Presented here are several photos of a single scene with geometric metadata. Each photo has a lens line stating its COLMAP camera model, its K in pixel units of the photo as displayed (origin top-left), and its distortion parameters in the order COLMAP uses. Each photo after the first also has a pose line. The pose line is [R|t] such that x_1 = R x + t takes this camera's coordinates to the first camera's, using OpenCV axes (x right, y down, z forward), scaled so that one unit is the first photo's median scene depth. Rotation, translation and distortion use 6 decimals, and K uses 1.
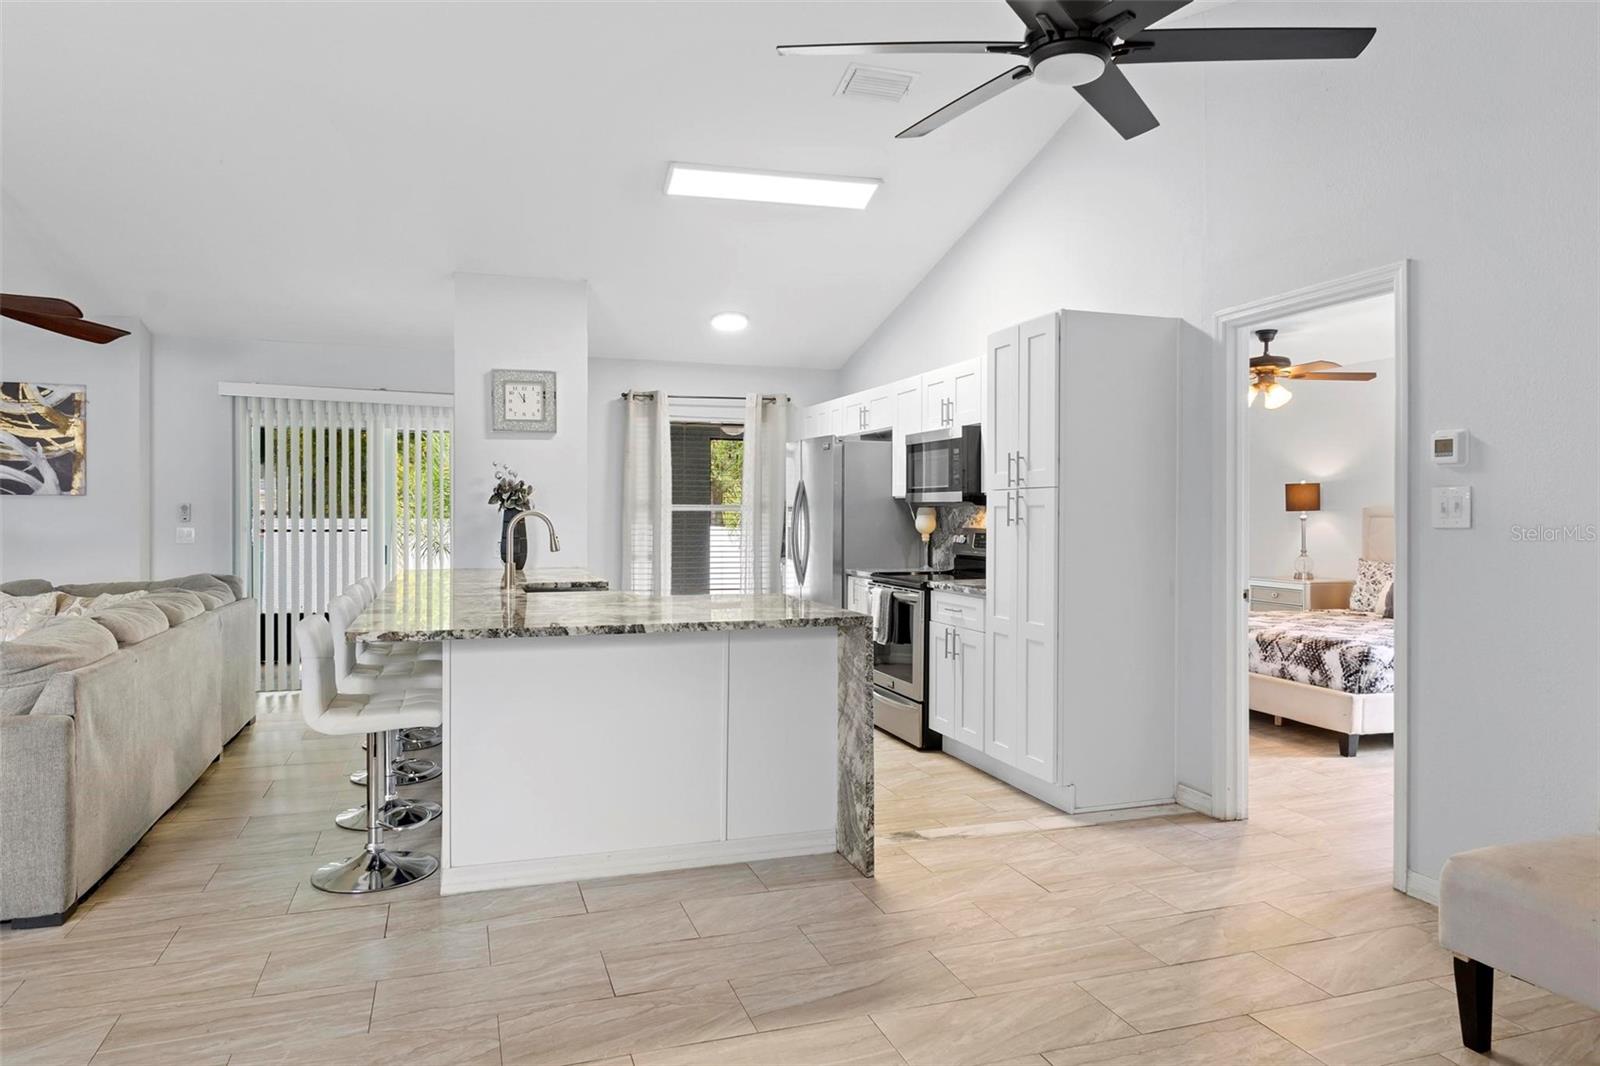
lens RADIAL K [[1051.2, 0, 801.6], [0, 1051.2, 515.9], [0, 0, 1]] dist [-0.004570, 0.003714]
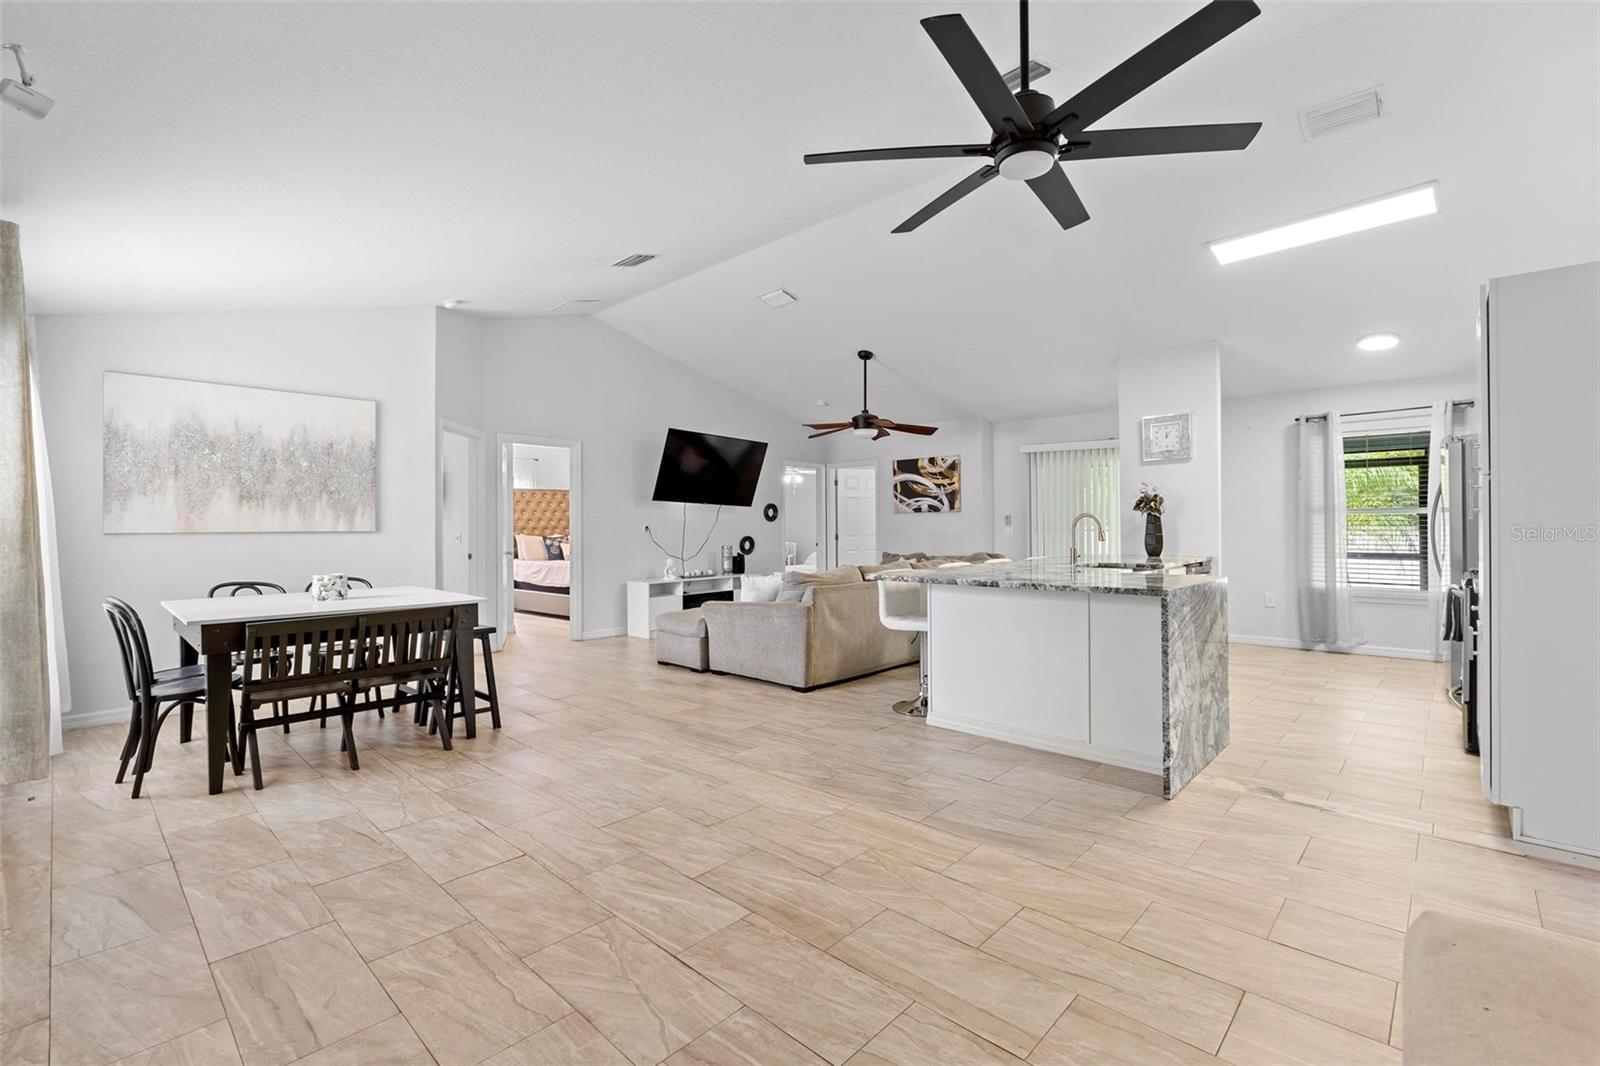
lens RADIAL K [[707.1, 0, 804.5], [0, 707.1, 519.2], [0, 0, 1]] dist [-0.001430, -0.000669]
pose [[0.469786, -0.014807, -0.882656, 0.368032], [0.005191, 0.999888, -0.014011, 0.012423], [0.882765, 0.002001, 0.469811, 0.135406]]
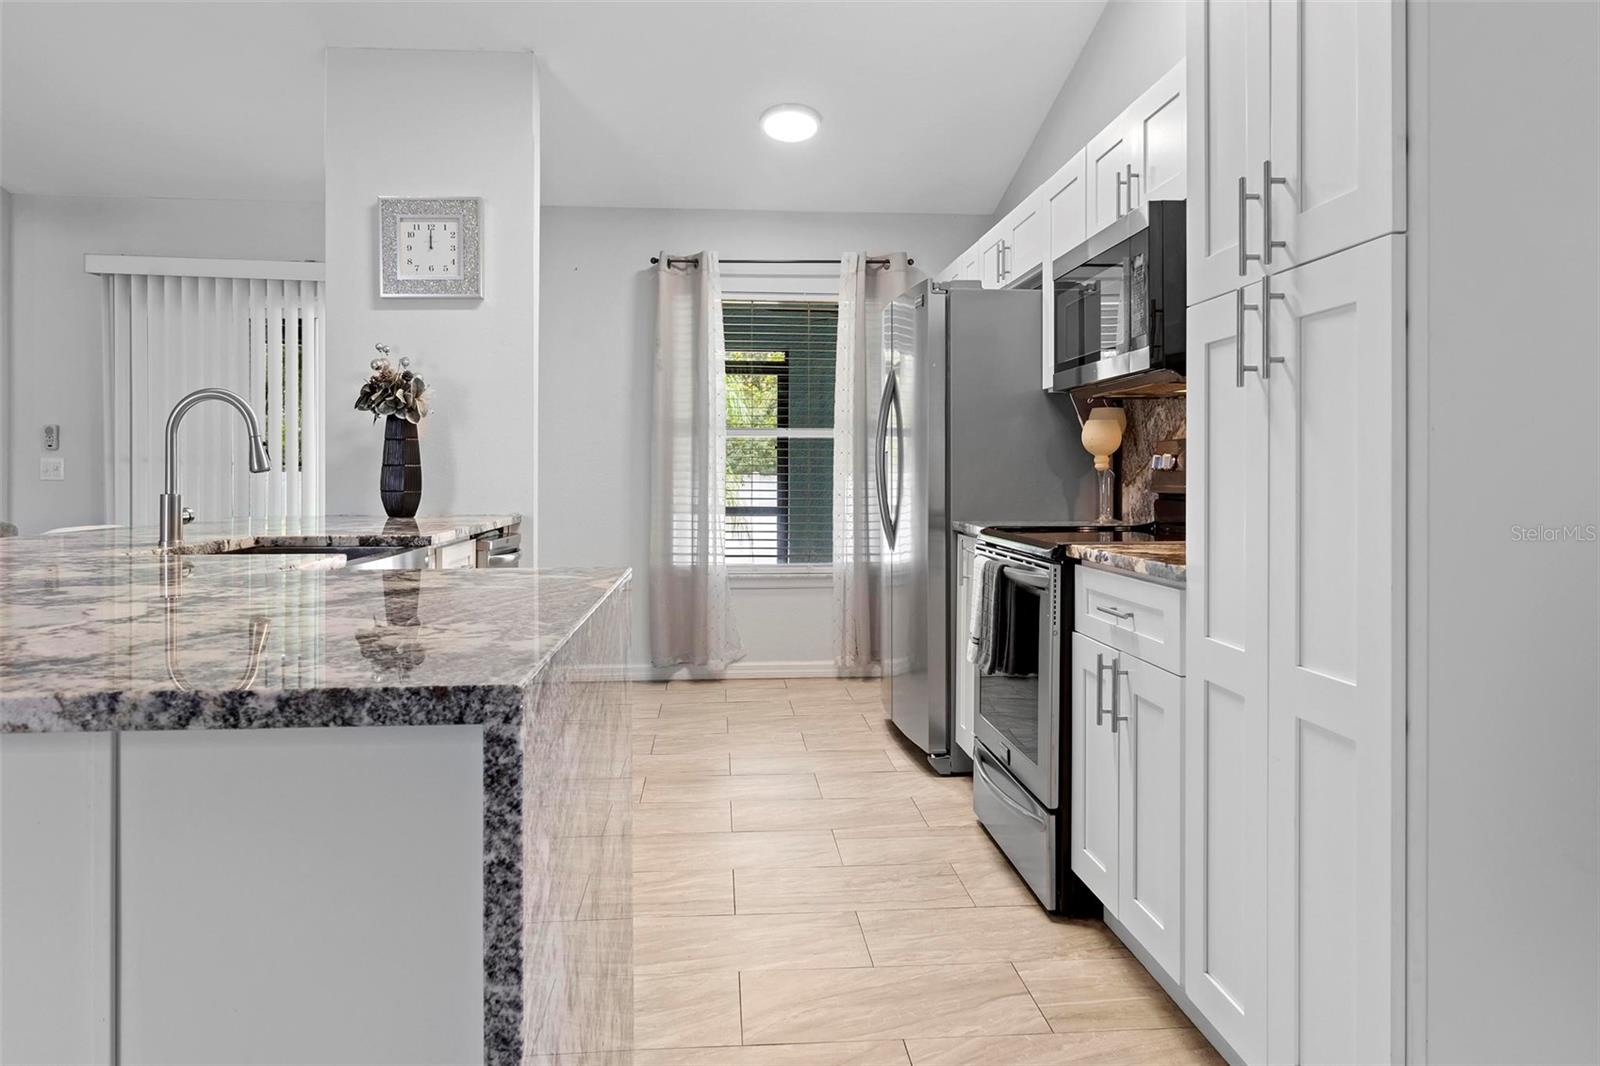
lens RADIAL K [[1051.2, 0, 798.9], [0, 1051.2, 468.4], [0, 0, 1]] dist [-0.004570, 0.003714]
pose [[0.968878, -0.004644, -0.247494, 0.108901], [0.002043, 0.999940, -0.010765, 0.031210], [0.247529, 0.009924, 0.968830, 0.483637]]
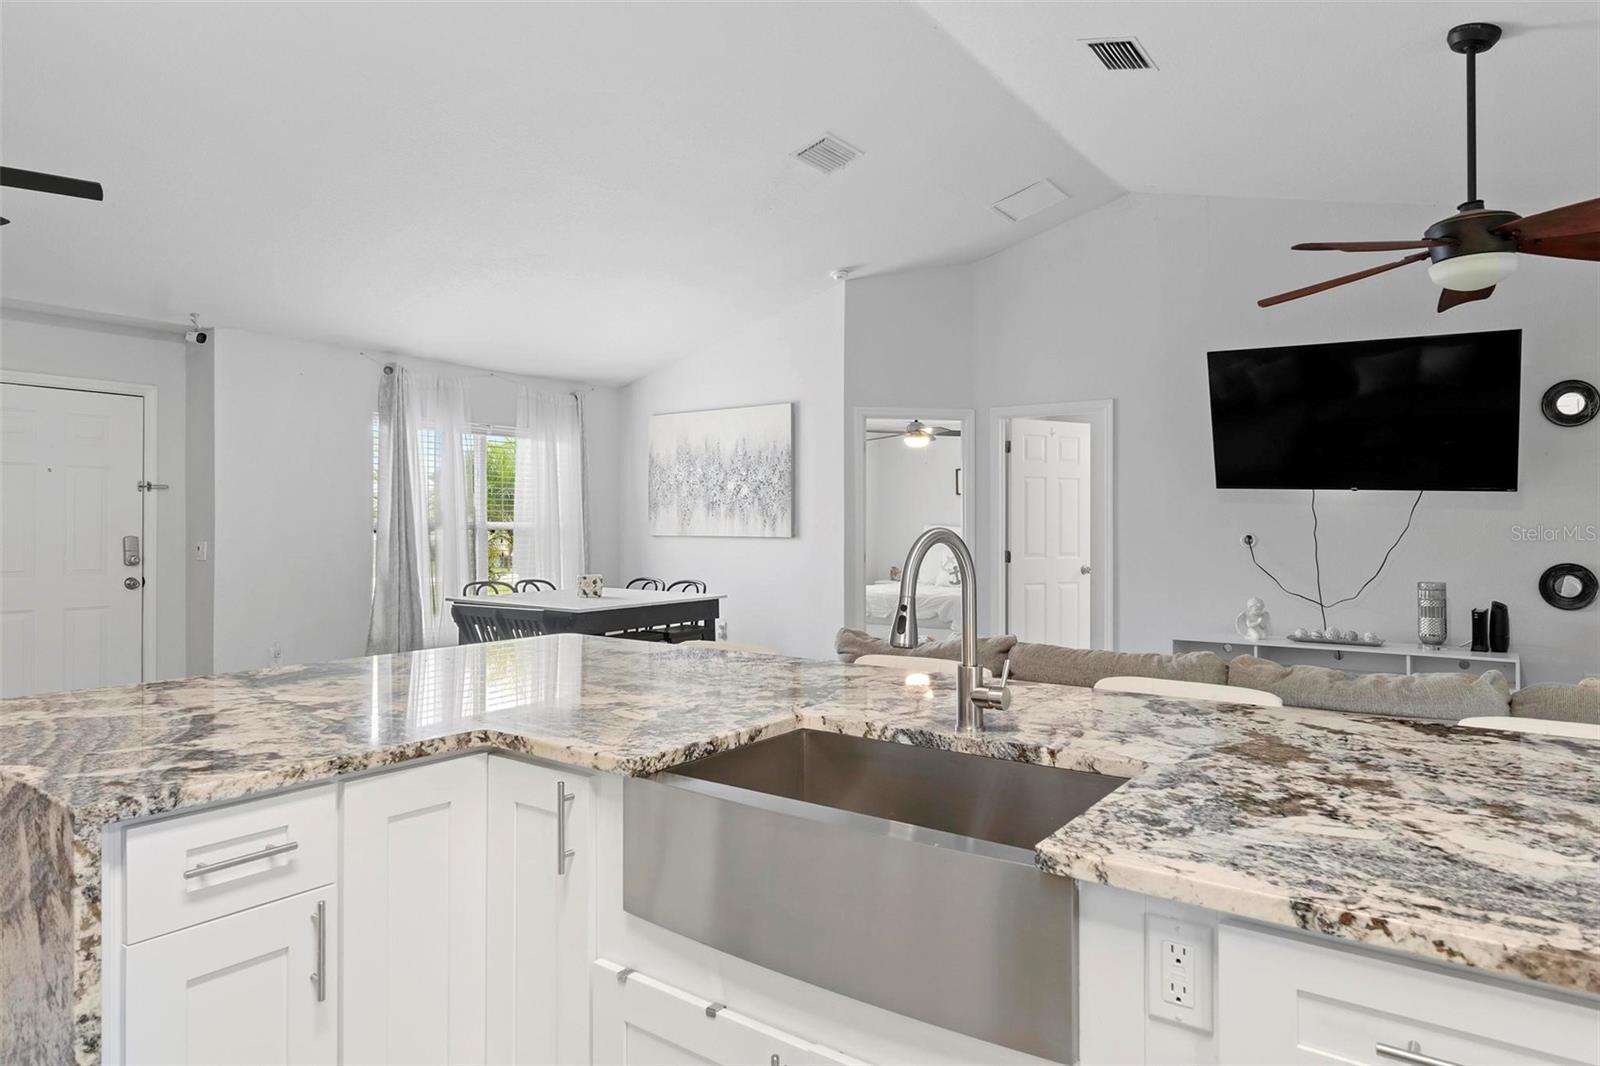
lens RADIAL K [[951.6, 0, 805.3], [0, 951.6, 528.3], [0, 0, 1]] dist [0.002860, 0.001801]
pose [[-0.814482, -0.003282, -0.580180, -0.021731], [-0.005706, 0.999981, 0.002354, -0.002319], [0.580161, 0.005228, -0.814485, 1.027209]]
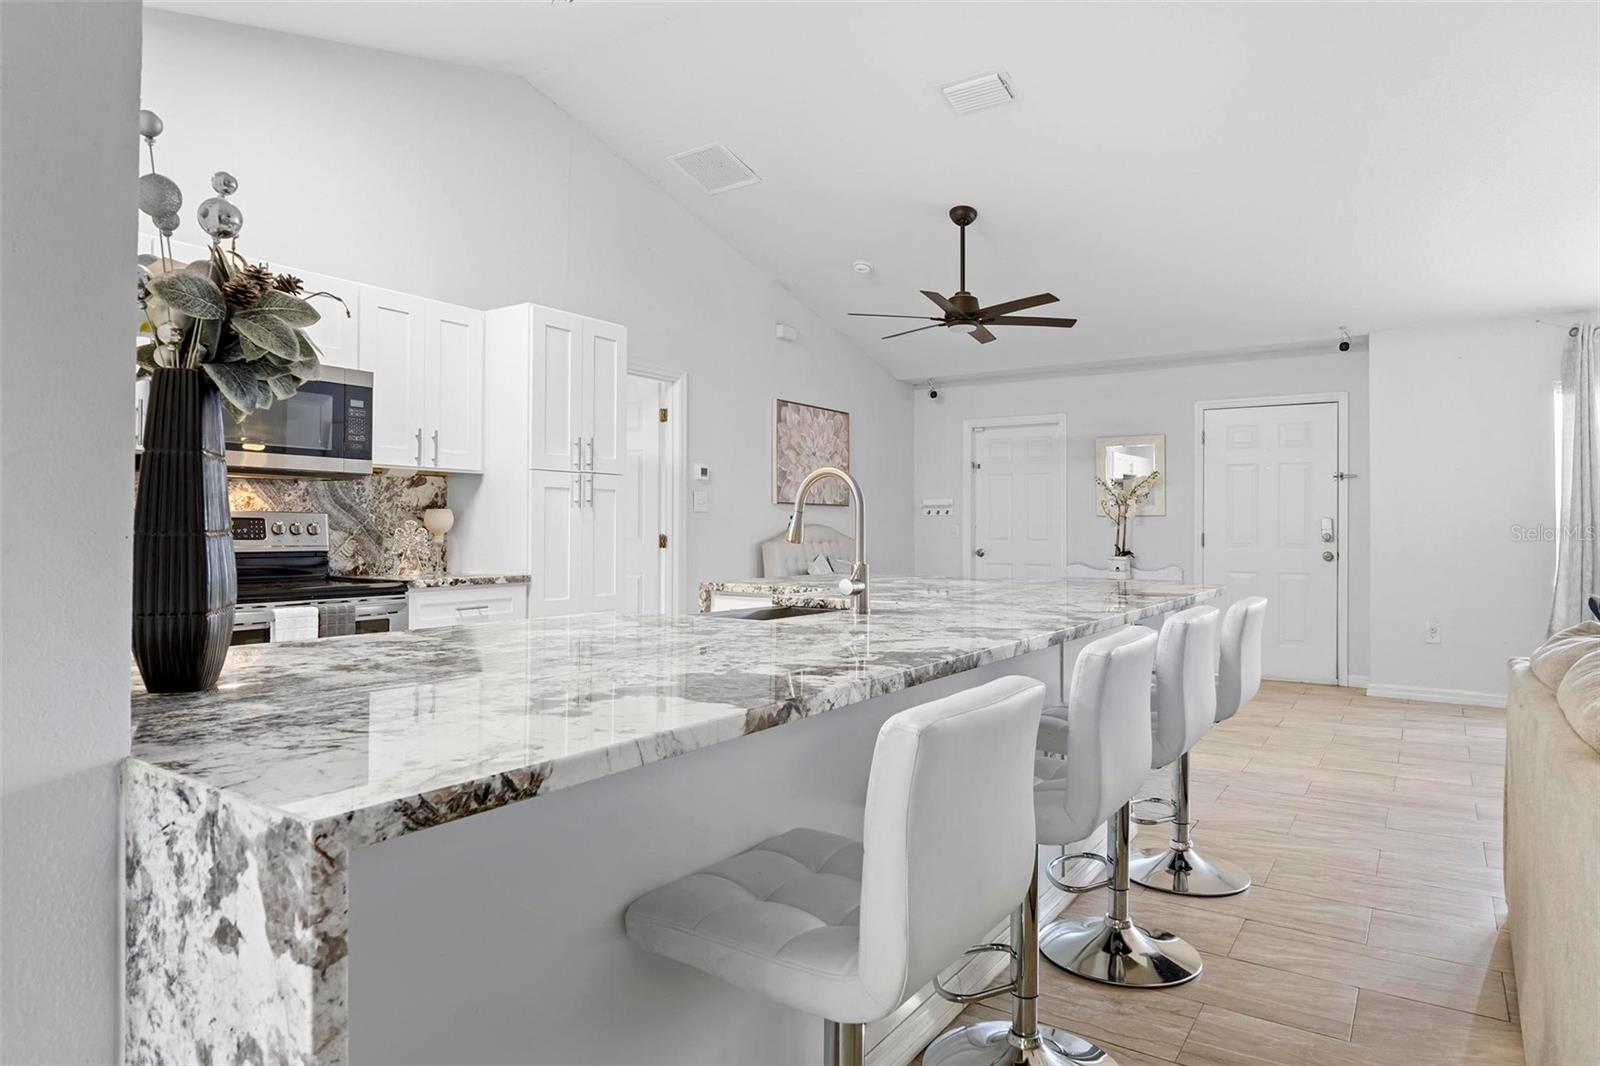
lens RADIAL K [[951.6, 0, 798.7], [0, 951.6, 516.8], [0, 0, 1]] dist [0.002860, 0.001801]
pose [[-0.618888, 0.000806, 0.785479, -0.523482], [-0.006776, 0.999957, -0.006365, 0.021485], [-0.785450, -0.009261, -0.618856, 1.090919]]
